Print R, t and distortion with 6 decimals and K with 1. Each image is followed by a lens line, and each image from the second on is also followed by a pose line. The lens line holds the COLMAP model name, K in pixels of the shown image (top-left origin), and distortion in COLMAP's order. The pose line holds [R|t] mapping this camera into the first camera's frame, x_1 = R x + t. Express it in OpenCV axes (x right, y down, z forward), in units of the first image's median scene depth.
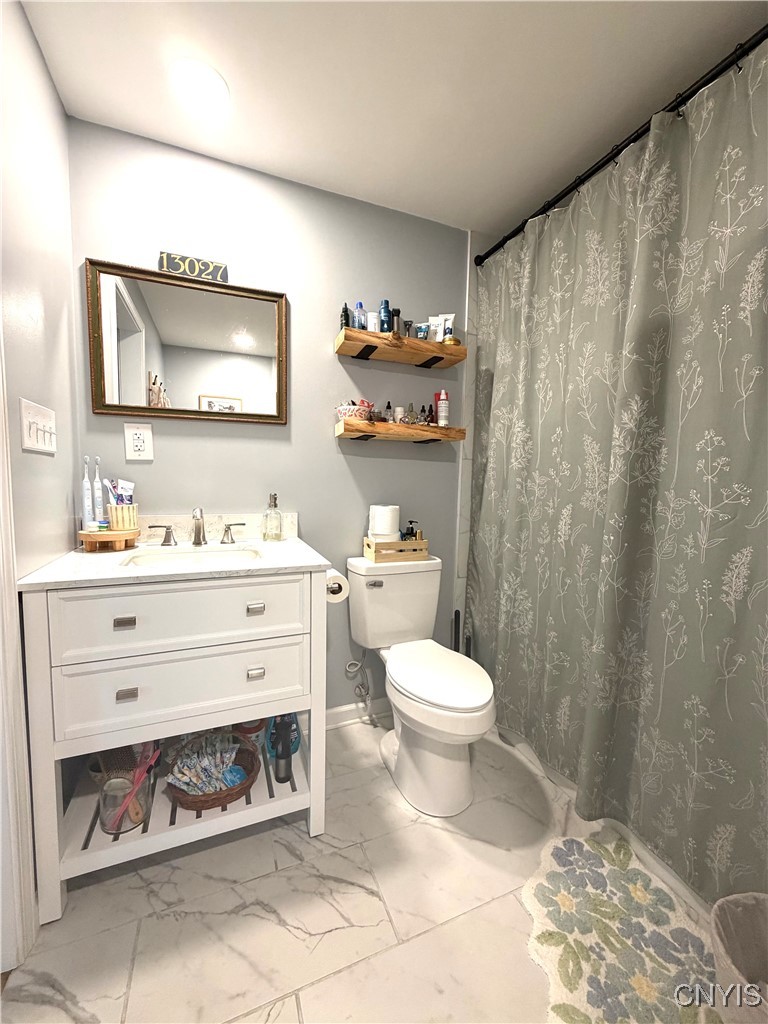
lens RADIAL K [[409.1, 0, 385.7], [0, 409.1, 510.4], [0, 0, 1]] dist [0.001514, 0.000161]
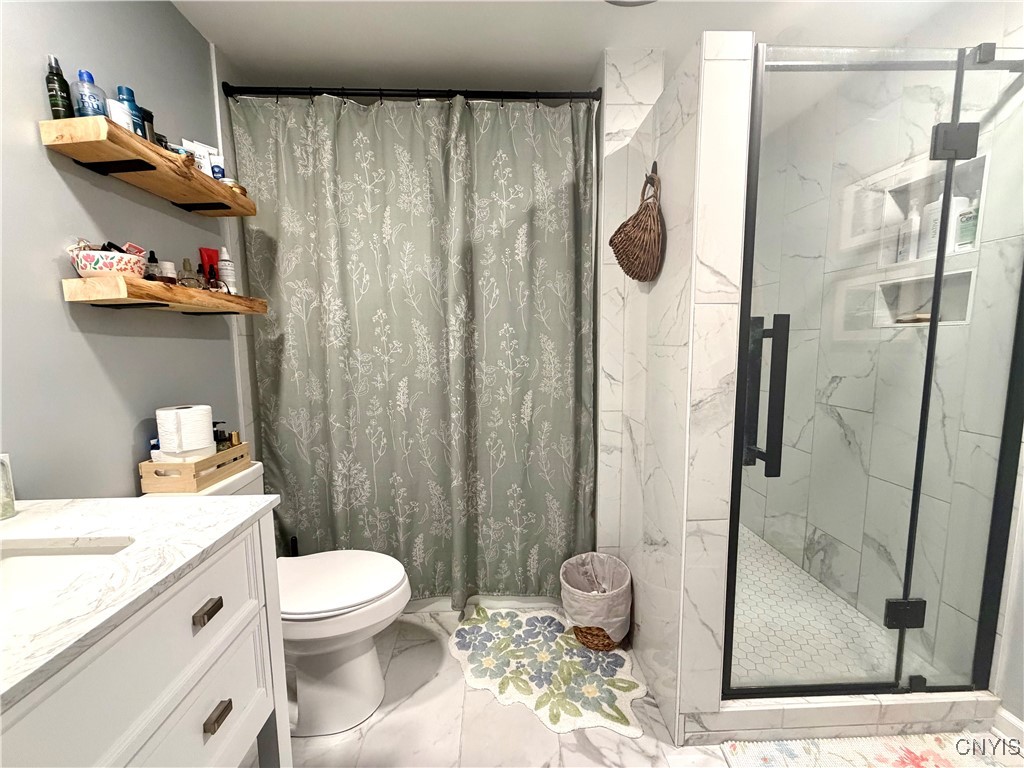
lens RADIAL K [[409.1, 0, 510.8], [0, 409.1, 384.9], [0, 0, 1]] dist [0.001514, 0.000161]
pose [[0.342882, -0.124473, 0.931095, -0.557721], [0.094611, 0.990718, 0.097602, -0.080952], [-0.934602, 0.054626, 0.351476, 0.310224]]
